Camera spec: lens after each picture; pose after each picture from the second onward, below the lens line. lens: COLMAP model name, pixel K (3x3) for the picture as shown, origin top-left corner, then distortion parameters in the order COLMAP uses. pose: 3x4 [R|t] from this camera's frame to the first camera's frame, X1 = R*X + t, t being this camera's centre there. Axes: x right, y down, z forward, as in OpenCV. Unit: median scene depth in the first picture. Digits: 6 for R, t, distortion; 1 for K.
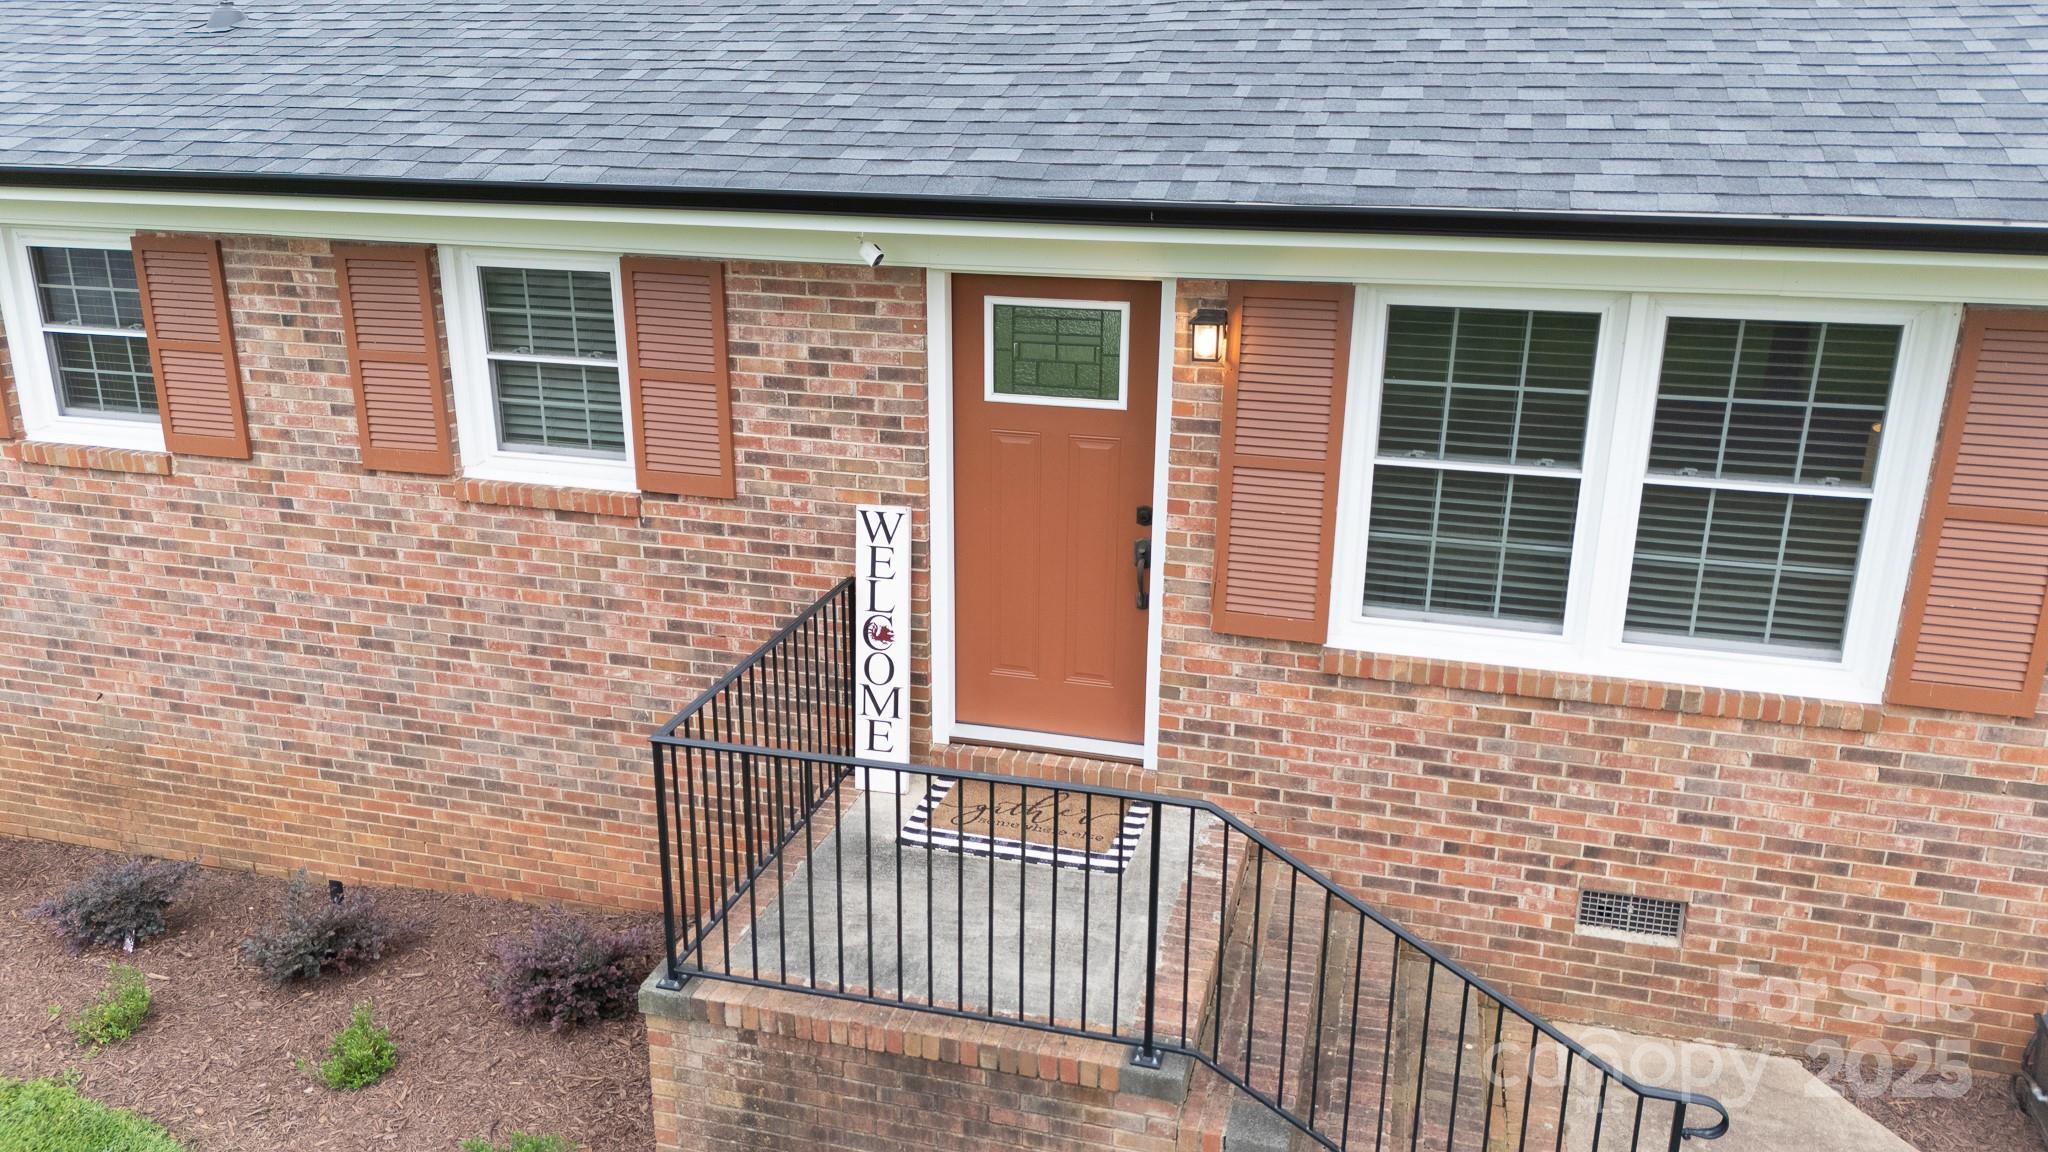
lens RADIAL K [[1786.4, 0, 1020.9], [0, 1786.4, 620.5], [0, 0, 1]] dist [0.075833, -0.003834]
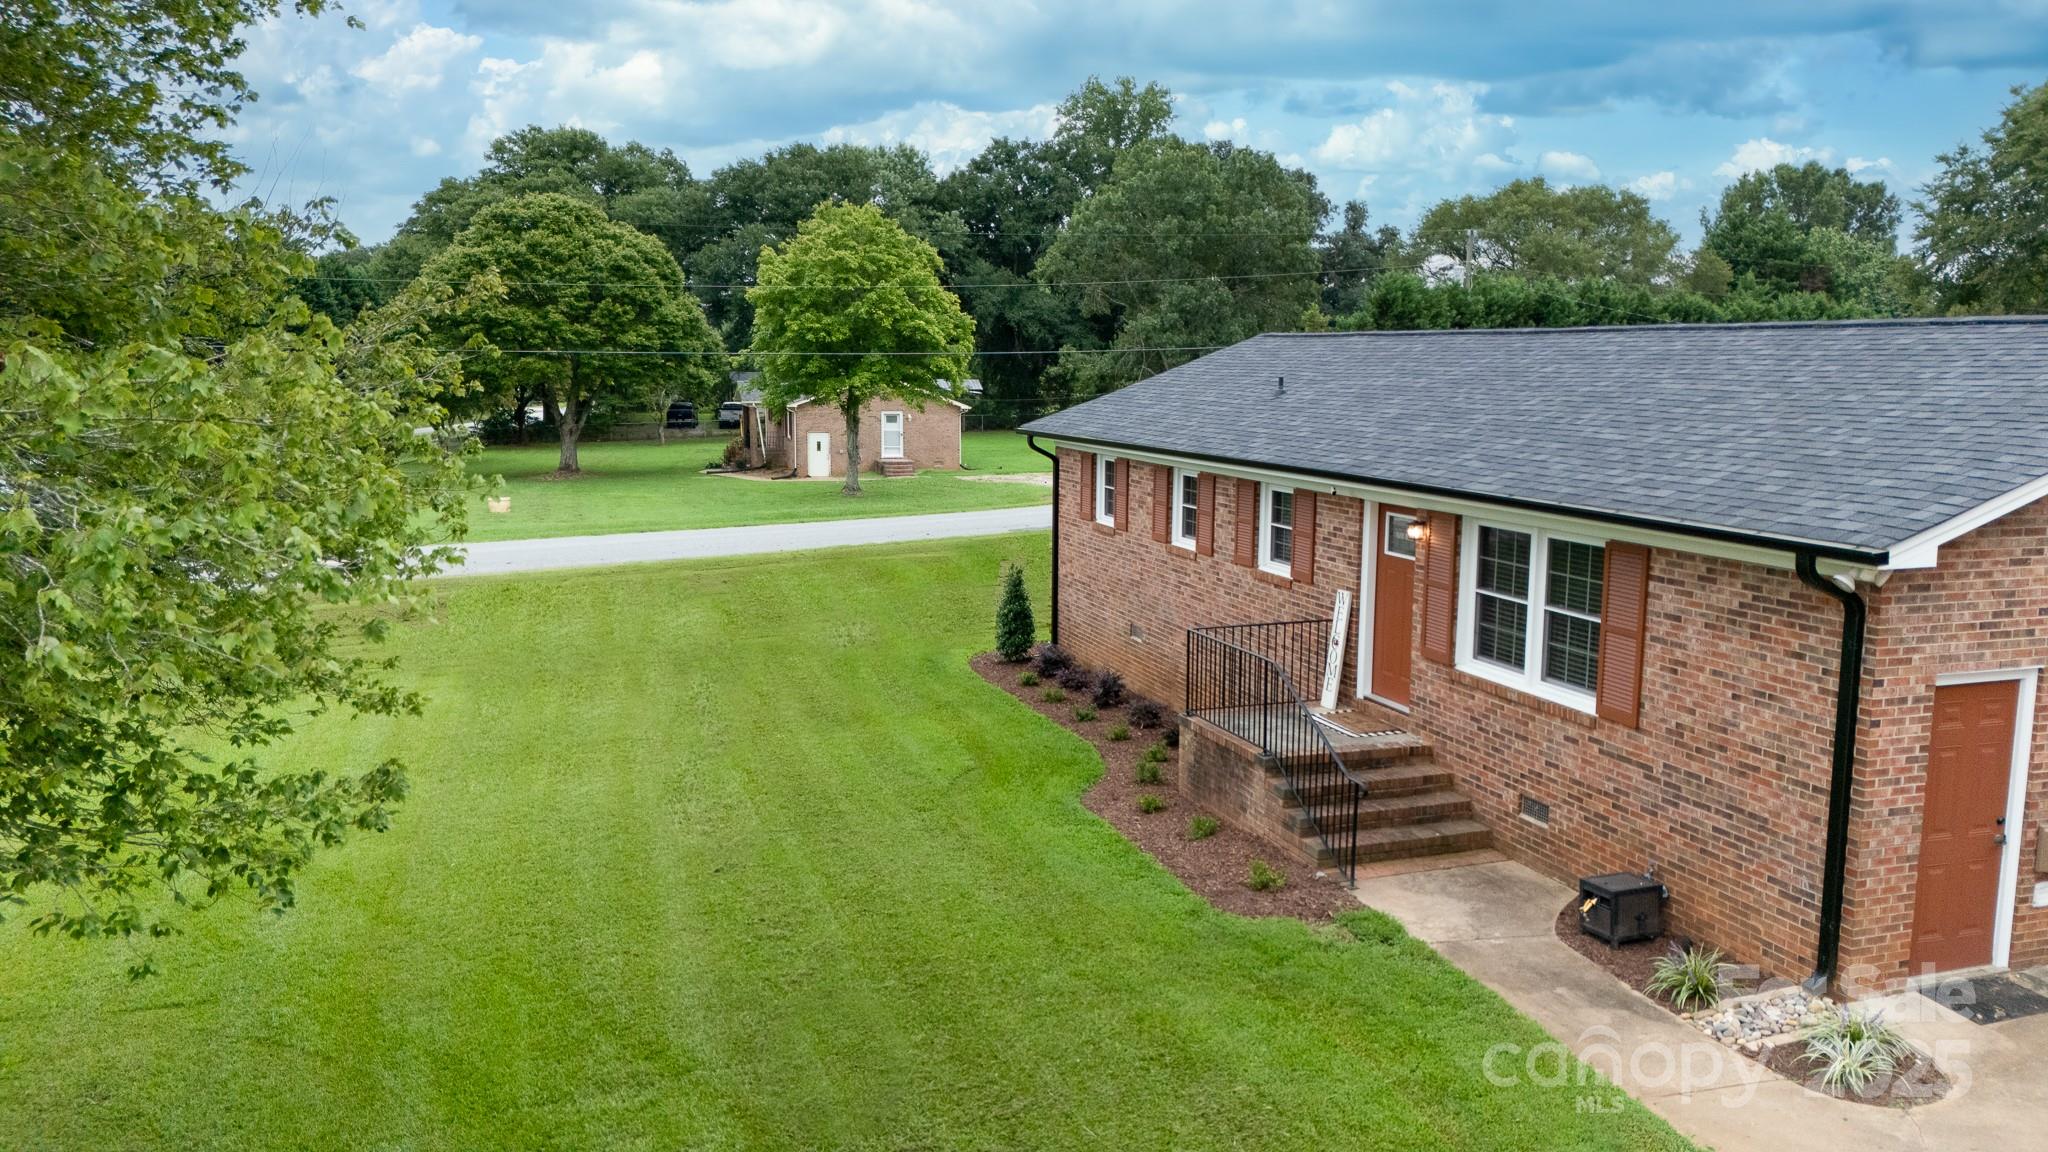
lens RADIAL K [[1494.7, 0, 1024.0], [0, 1494.7, 576.0], [0, 0, 1]] dist [0.061244, -0.000585]
pose [[0.597197, 0.129356, -0.791595, 1.349934], [-0.285220, 0.956654, -0.058848, 0.172553], [0.749670, 0.260923, 0.608206, -0.634099]]
